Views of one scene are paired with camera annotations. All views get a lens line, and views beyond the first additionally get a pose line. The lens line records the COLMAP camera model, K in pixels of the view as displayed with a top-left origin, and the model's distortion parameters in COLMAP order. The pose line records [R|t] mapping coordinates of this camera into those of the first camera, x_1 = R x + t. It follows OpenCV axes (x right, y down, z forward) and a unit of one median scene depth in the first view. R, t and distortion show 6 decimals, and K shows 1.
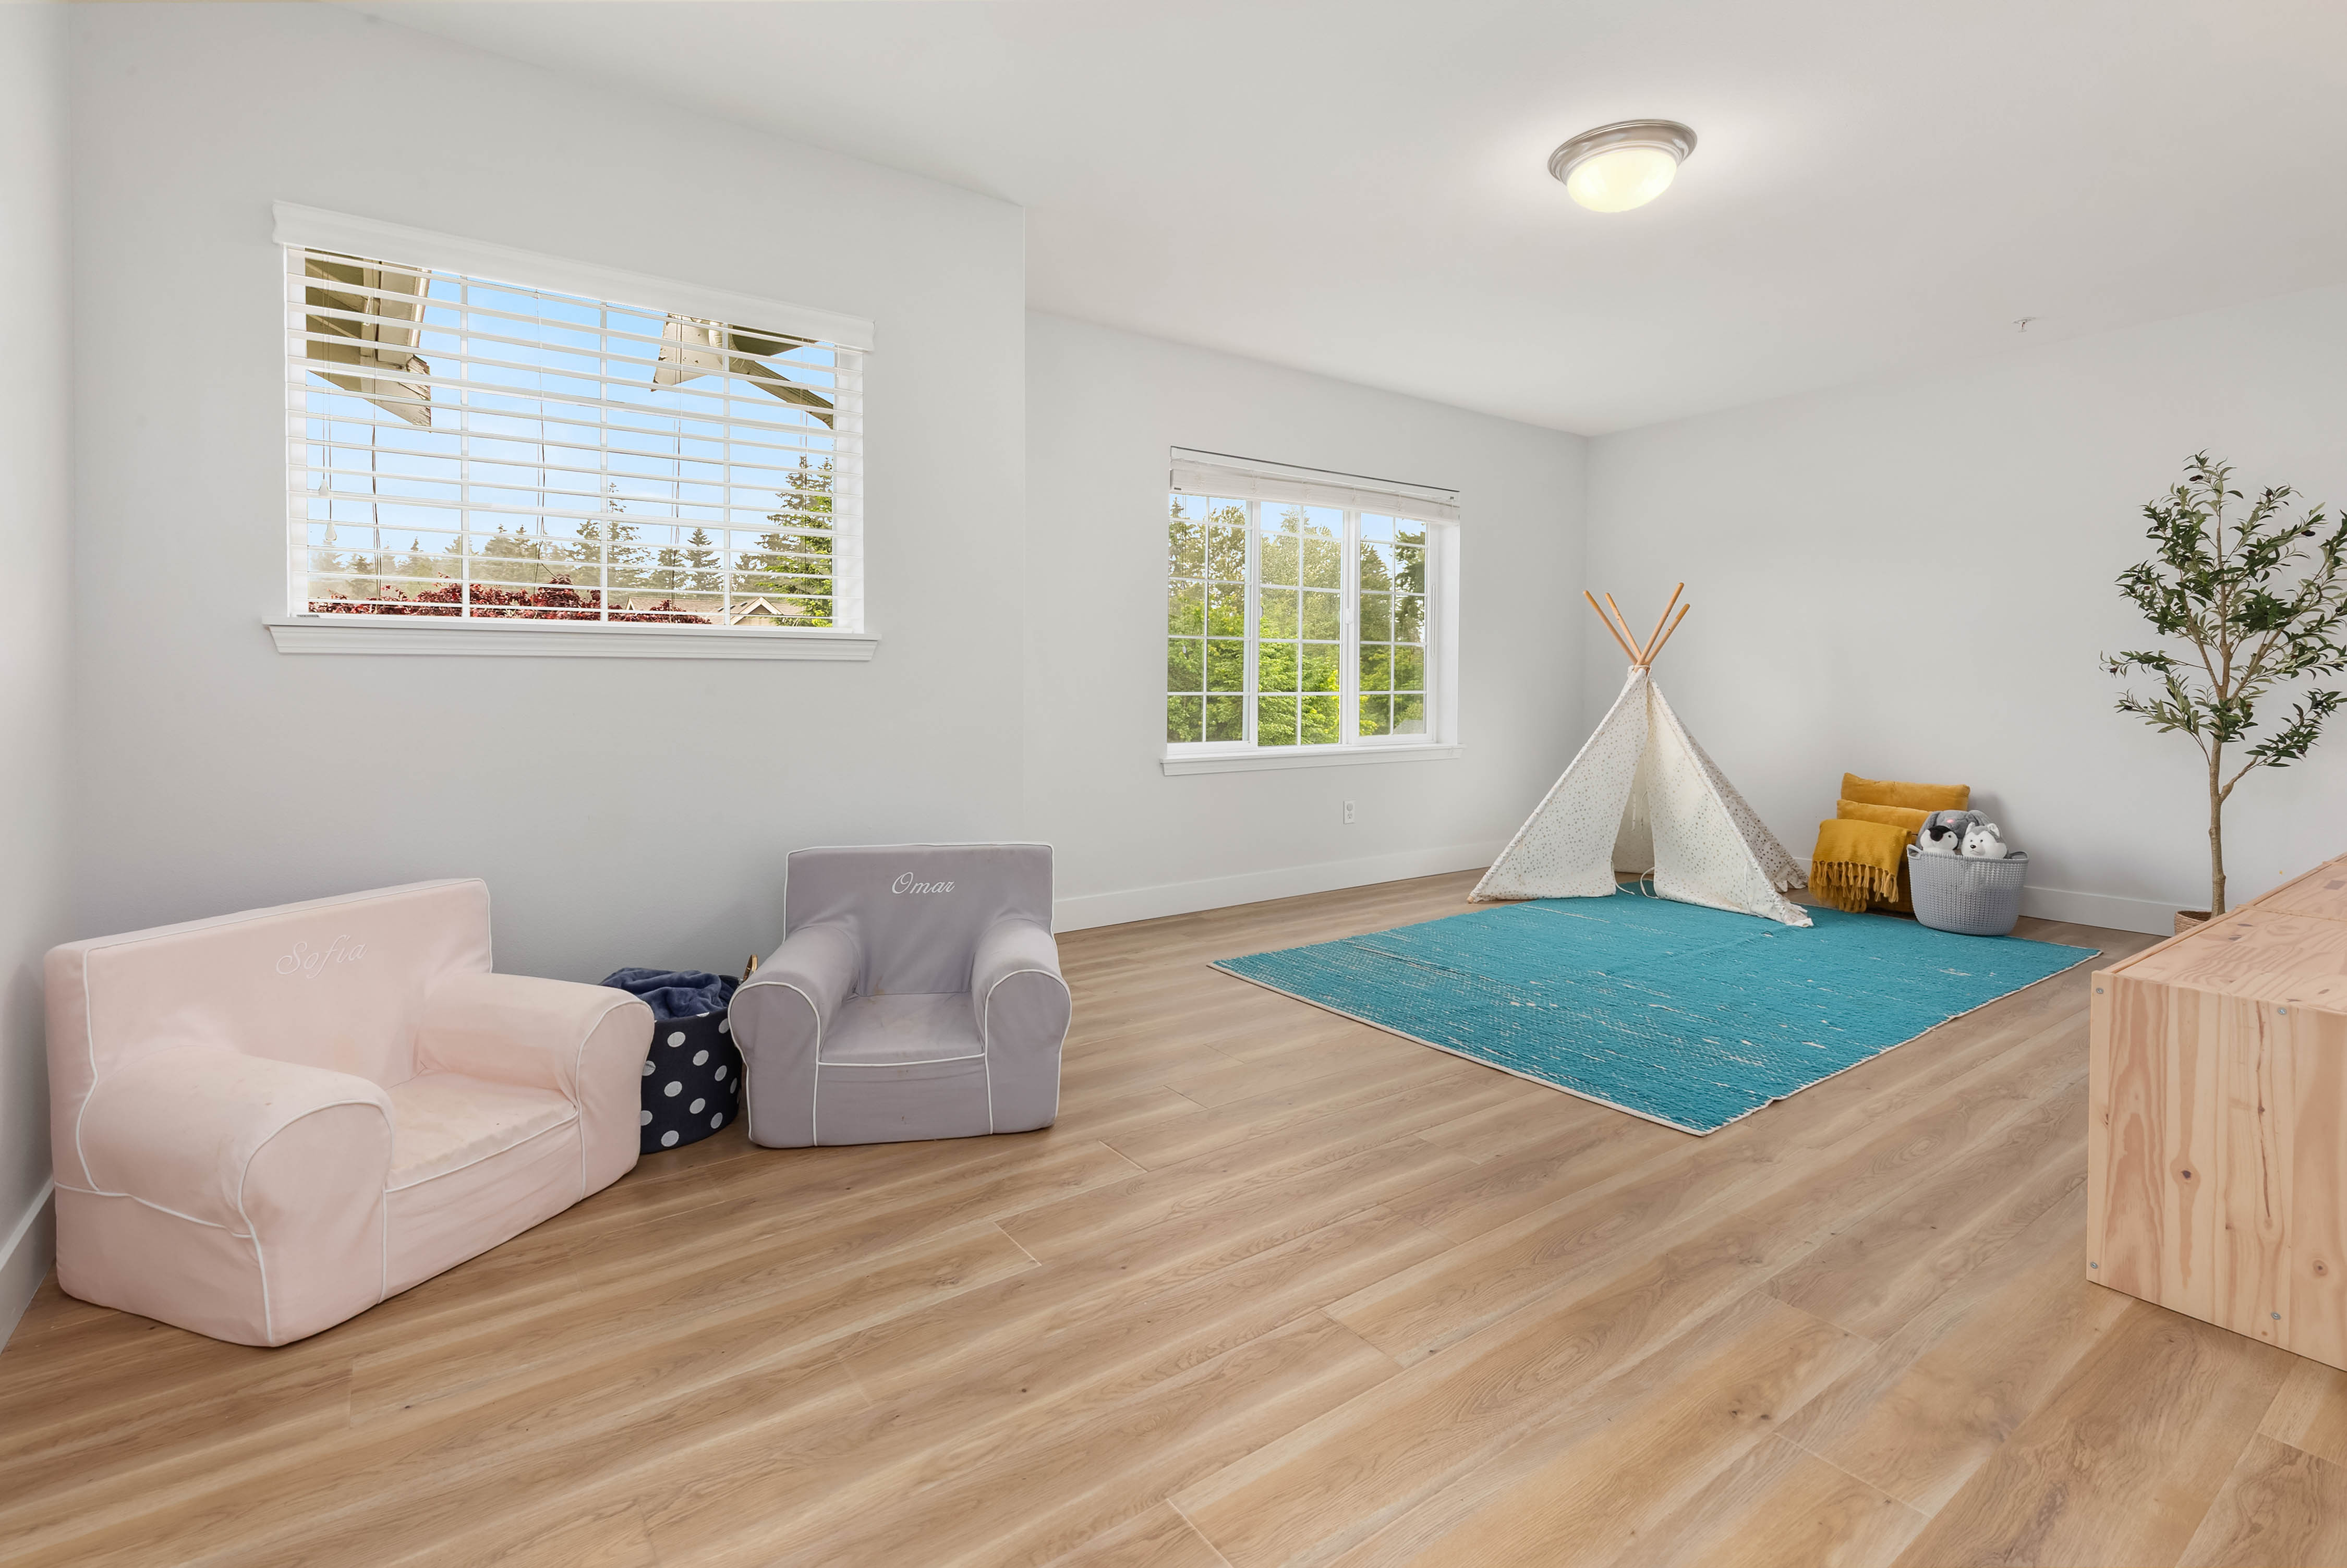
lens RADIAL K [[1089.3, 0, 1172.6], [0, 1089.3, 701.3], [0, 0, 1]] dist [0.000806, -0.000085]
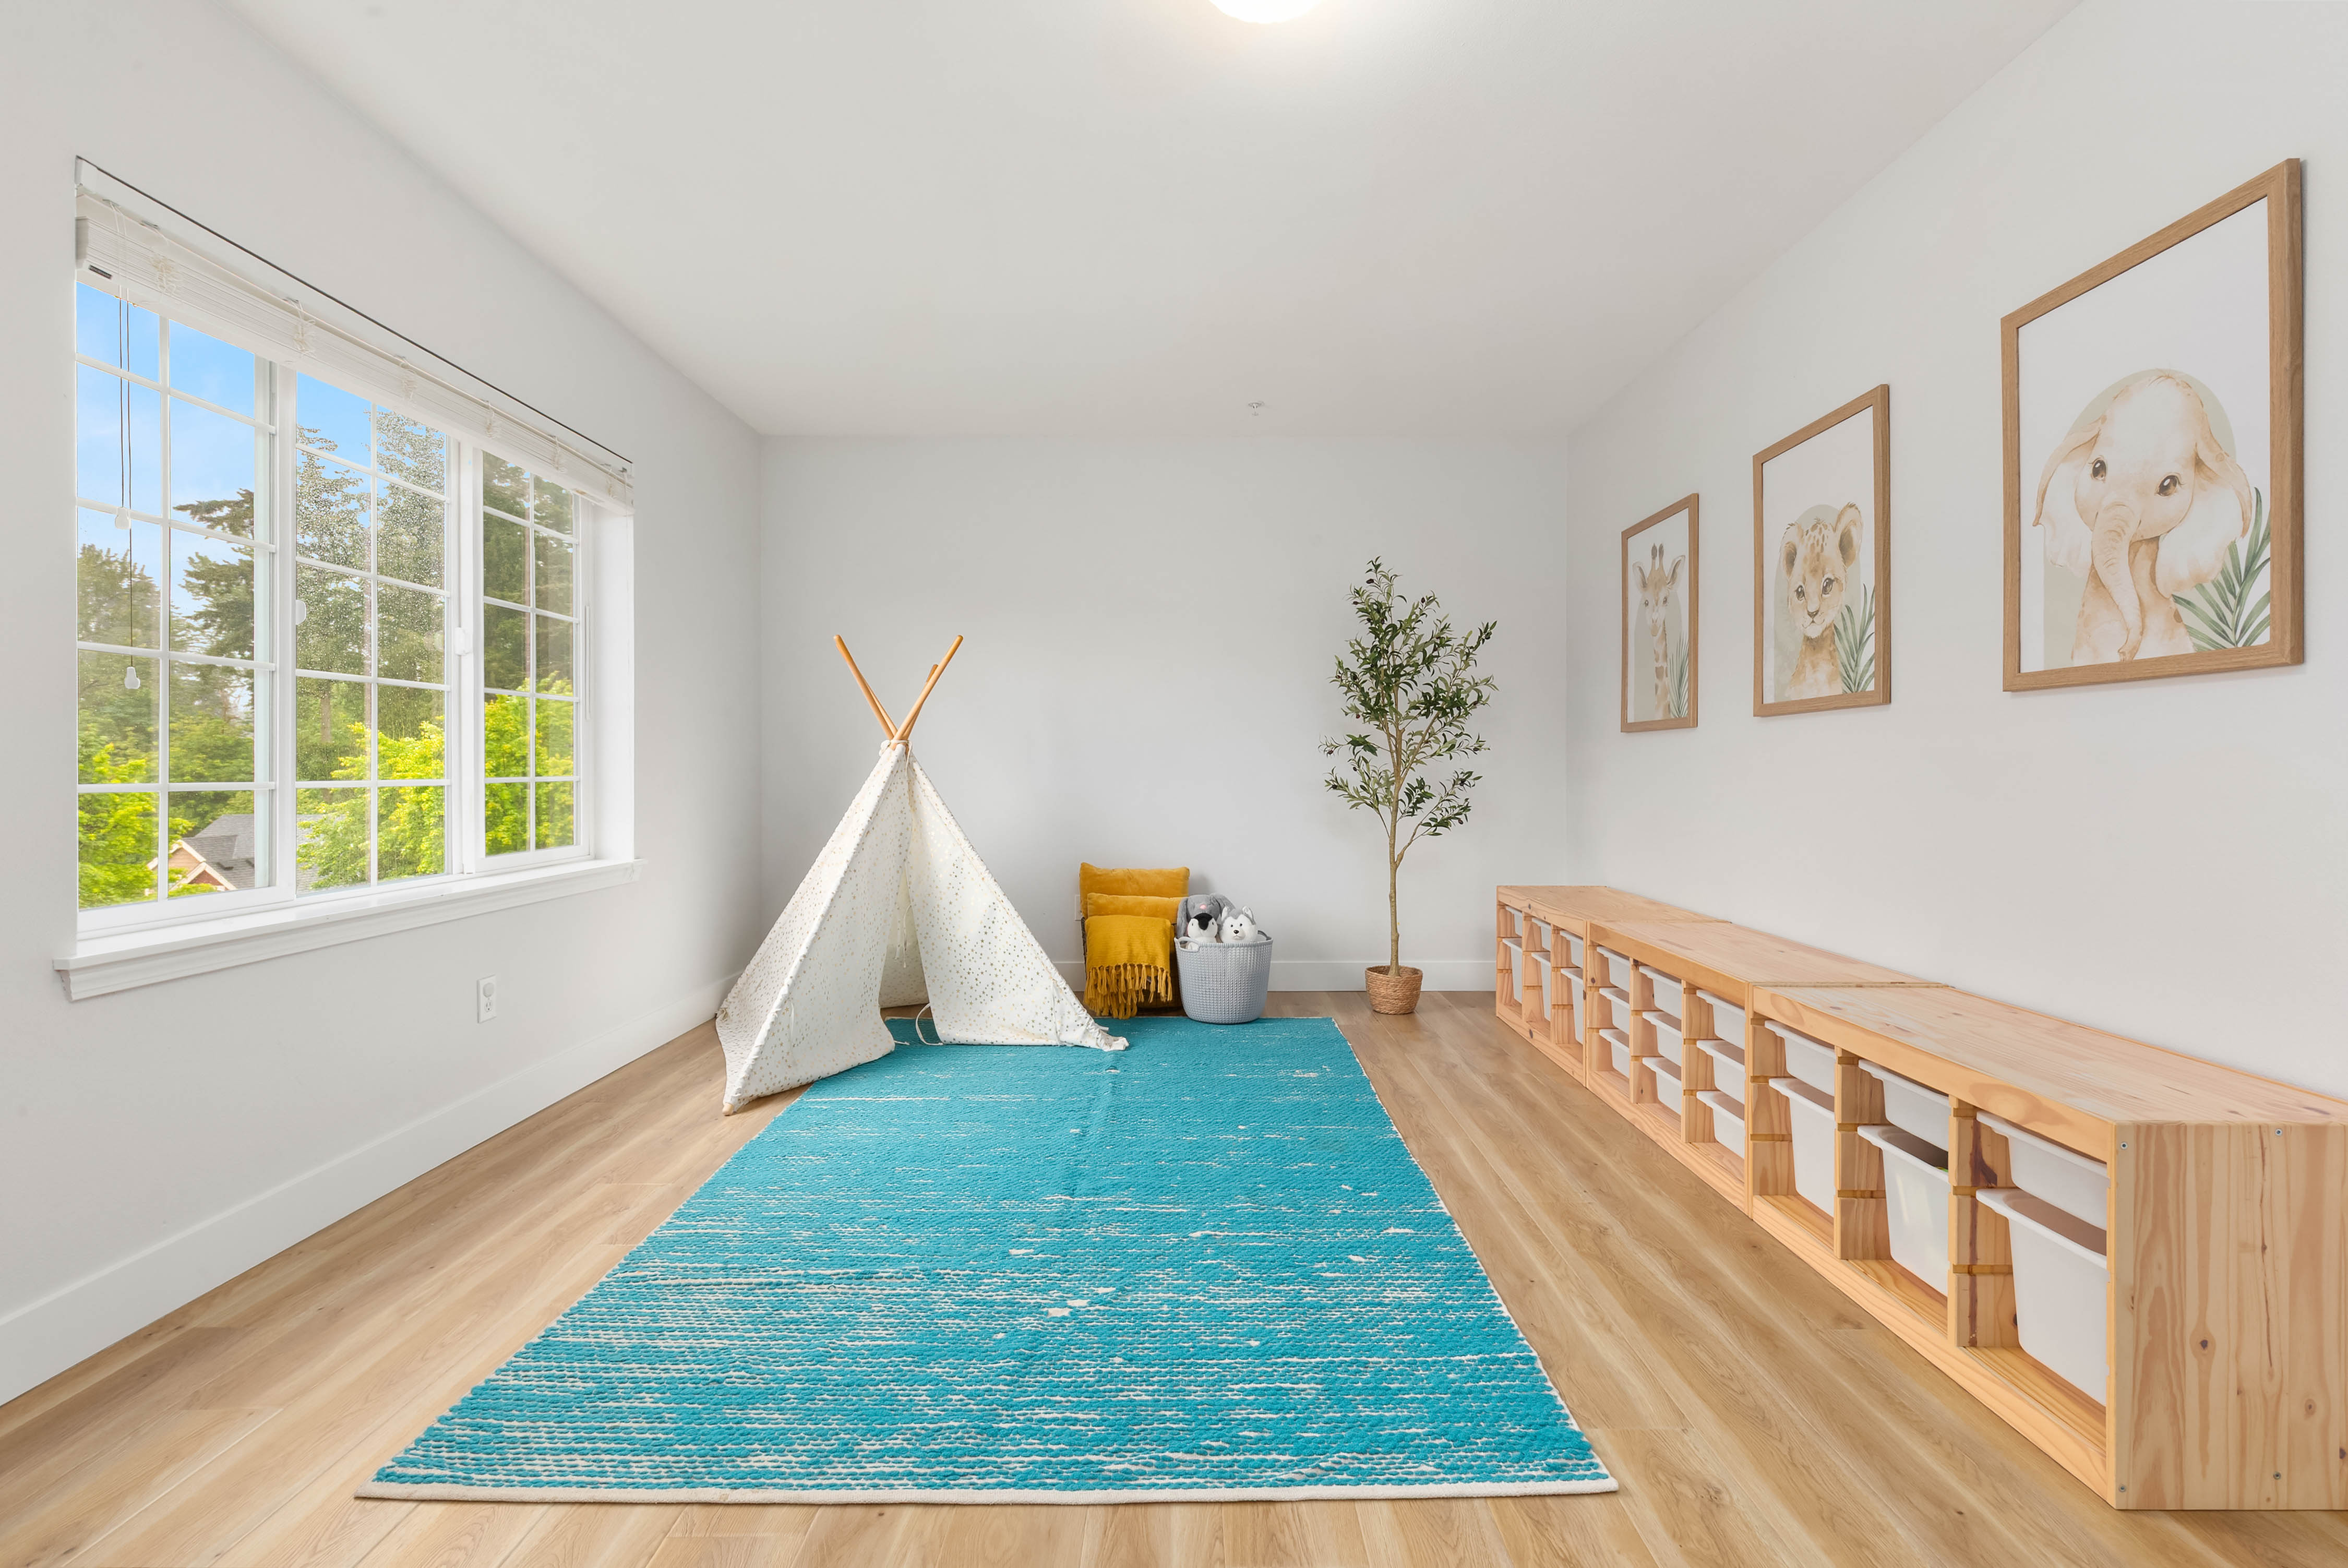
lens RADIAL K [[1109.1, 0, 1174.0], [0, 1109.1, 784.0], [0, 0, 1]] dist [0.004756, 0.000261]
pose [[0.591444, -0.013923, 0.806226, -0.103601], [0.012663, 0.999888, 0.007978, -0.008103], [-0.806247, 0.005490, 0.591554, 0.494337]]
